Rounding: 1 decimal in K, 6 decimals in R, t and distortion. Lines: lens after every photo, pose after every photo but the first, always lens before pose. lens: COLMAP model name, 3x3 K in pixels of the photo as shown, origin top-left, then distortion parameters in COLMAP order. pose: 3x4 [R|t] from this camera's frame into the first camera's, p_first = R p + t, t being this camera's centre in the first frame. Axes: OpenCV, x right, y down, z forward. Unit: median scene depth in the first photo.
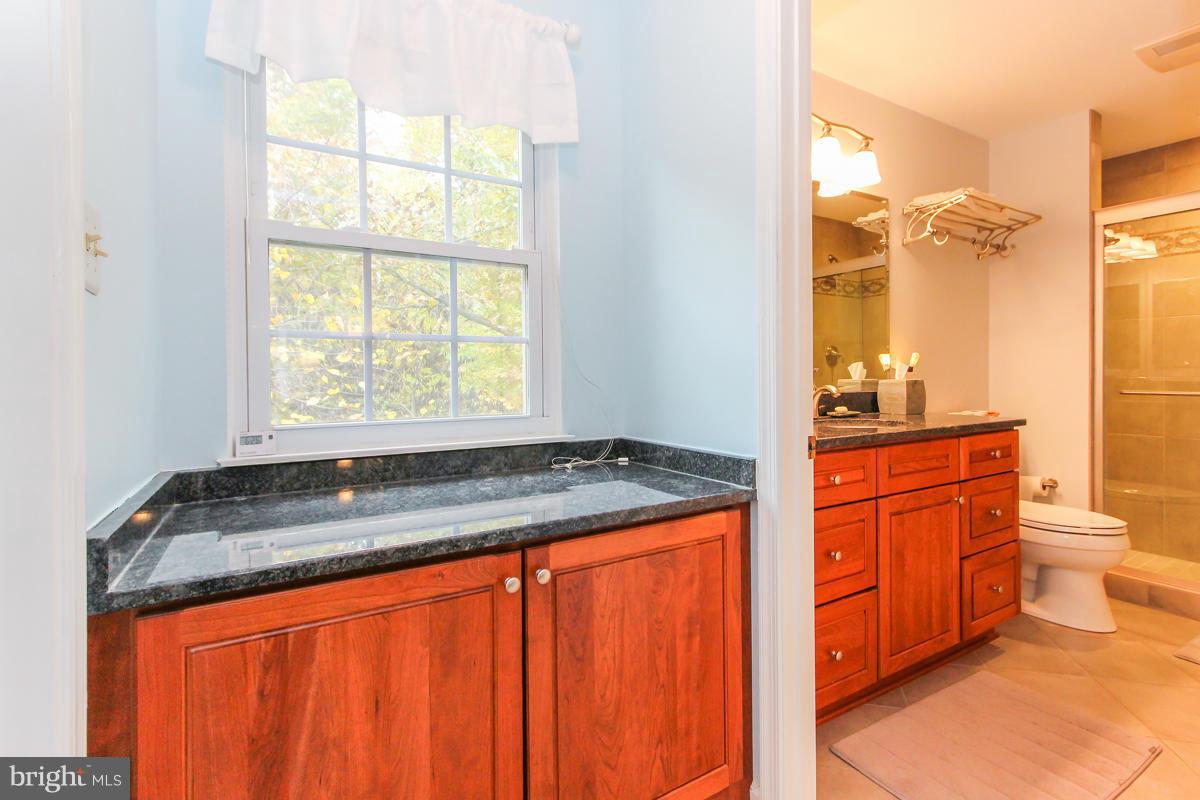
lens RADIAL K [[612.7, 0, 602.4], [0, 612.7, 368.1], [0, 0, 1]] dist [0.000651, 0.000360]
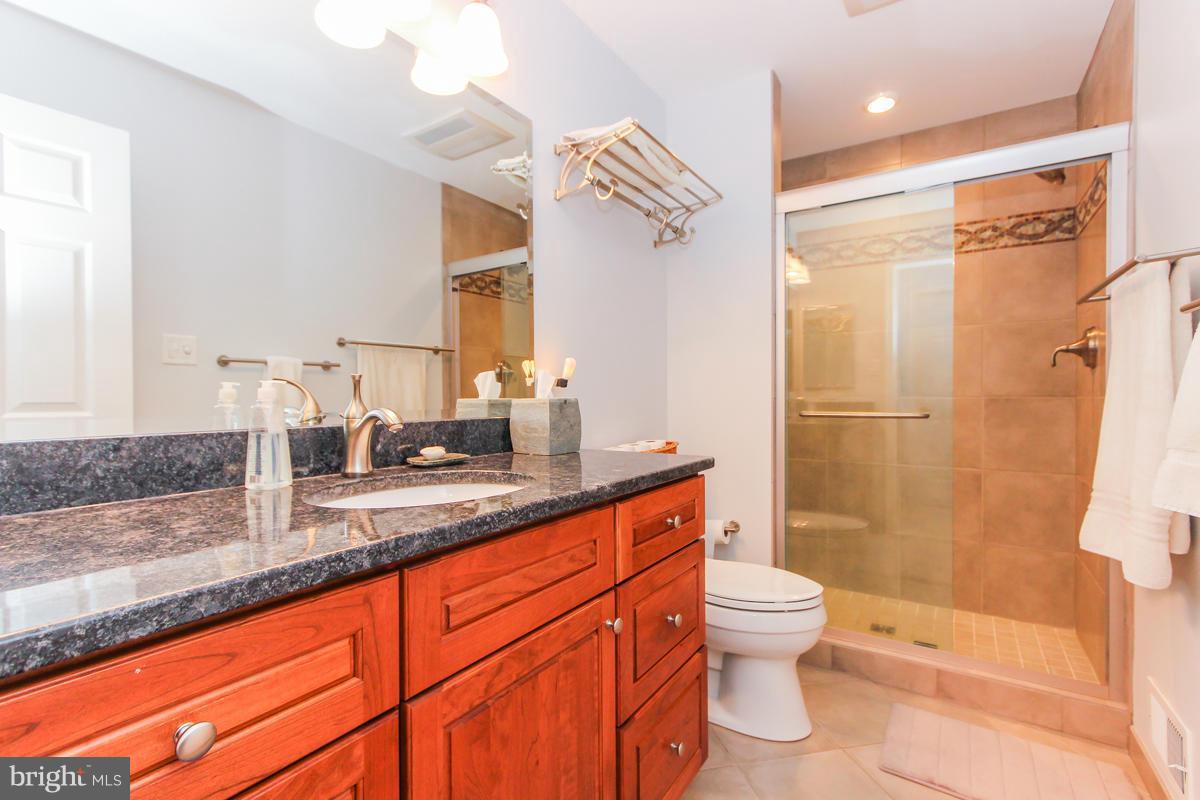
lens RADIAL K [[568.1, 0, 578.2], [0, 568.1, 385.8], [0, 0, 1]] dist [0.000272, -0.000149]
pose [[0.920702, 0.006893, 0.390205, 0.288410], [-0.000541, 0.999866, -0.016387, 0.015267], [-0.390265, 0.014877, 0.920582, 0.446357]]
